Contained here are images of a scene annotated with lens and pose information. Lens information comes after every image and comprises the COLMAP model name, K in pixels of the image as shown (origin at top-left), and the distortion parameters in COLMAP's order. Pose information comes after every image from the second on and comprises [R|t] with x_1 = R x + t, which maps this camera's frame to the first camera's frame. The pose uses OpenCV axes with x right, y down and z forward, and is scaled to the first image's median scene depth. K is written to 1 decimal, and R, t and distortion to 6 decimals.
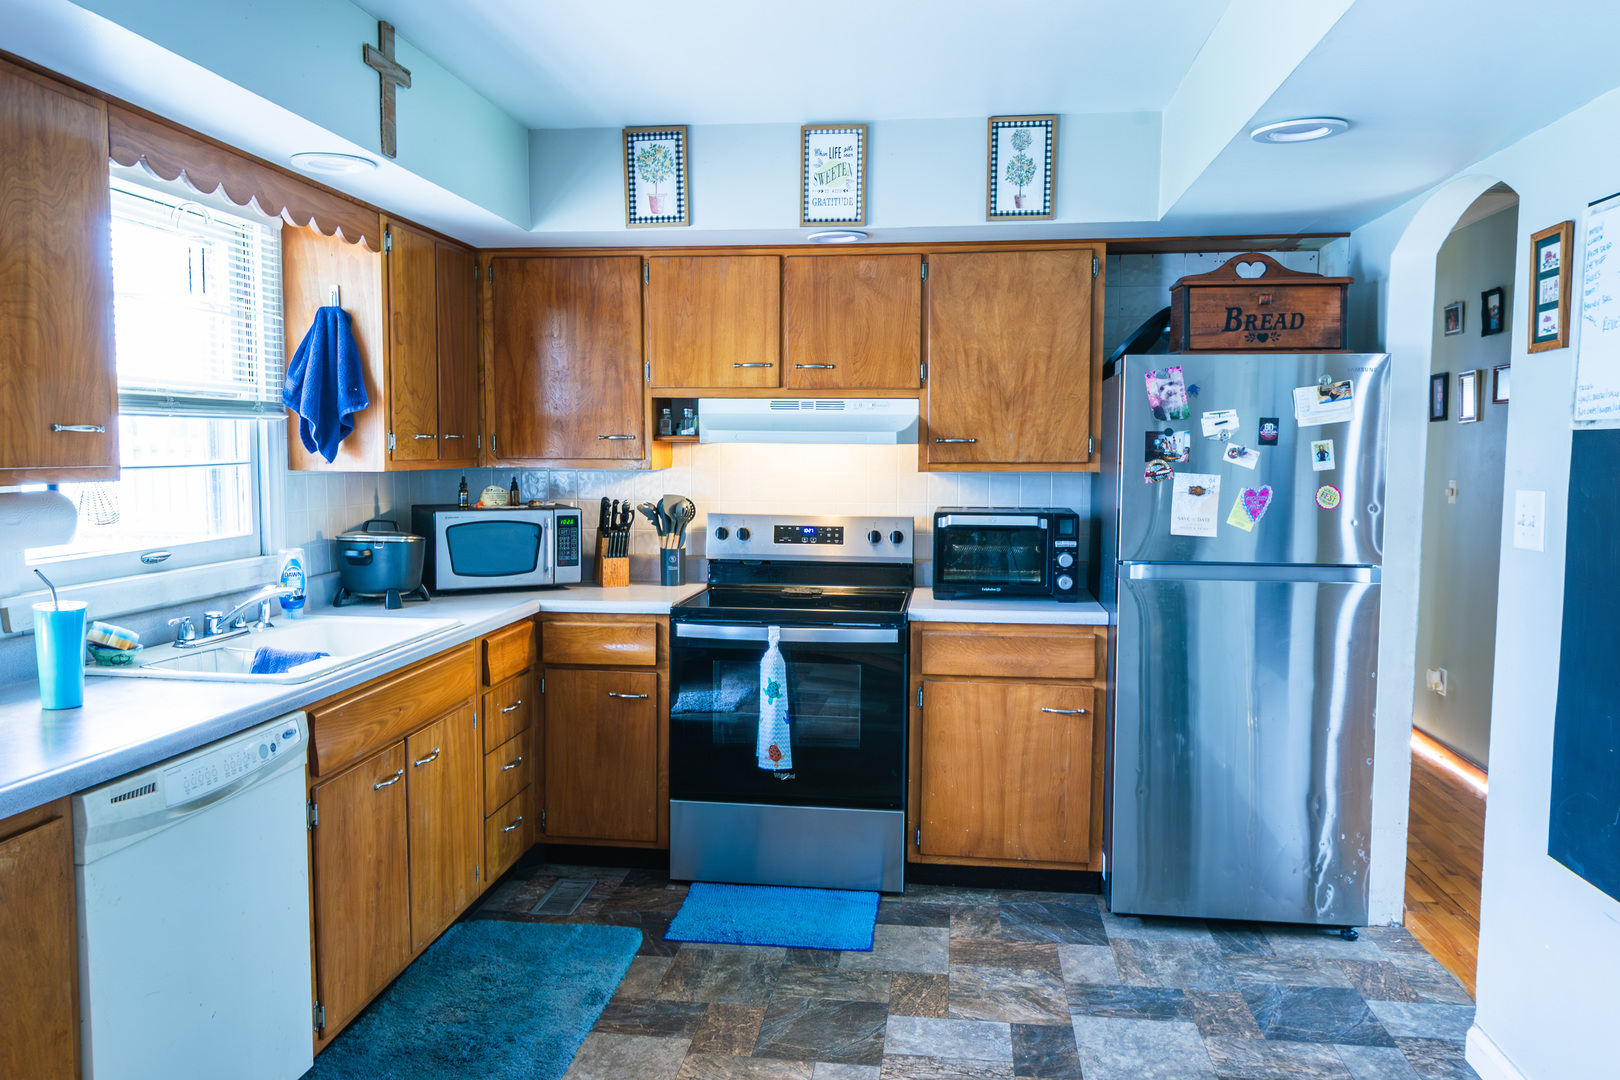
lens RADIAL K [[1145.4, 0, 810.0], [0, 1145.4, 540.0], [0, 0, 1]] dist [0.030913, -0.033044]
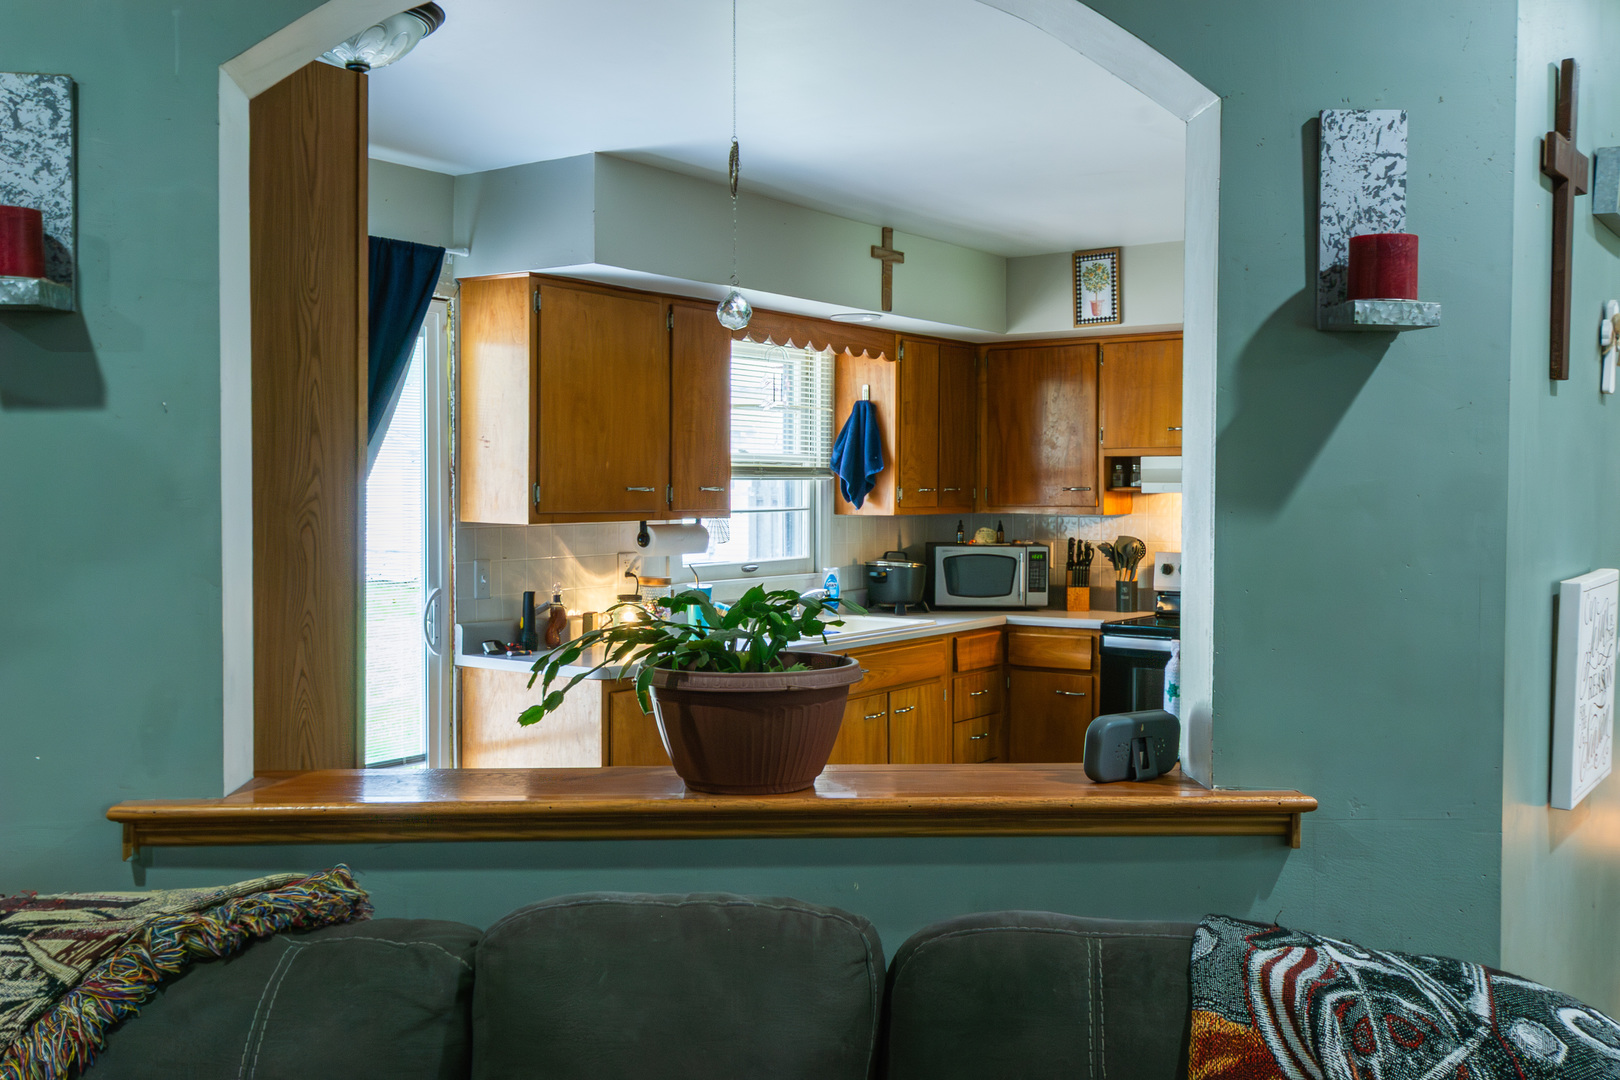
lens RADIAL K [[1524.4, 0, 810.2], [0, 1524.4, 541.4], [0, 0, 1]] dist [0.002503, 0.000959]
pose [[0.878853, 0.009242, -0.477003, 0.402124], [-0.033028, 0.998592, -0.041504, 0.049662], [0.475948, 0.052231, 0.877921, -0.638873]]
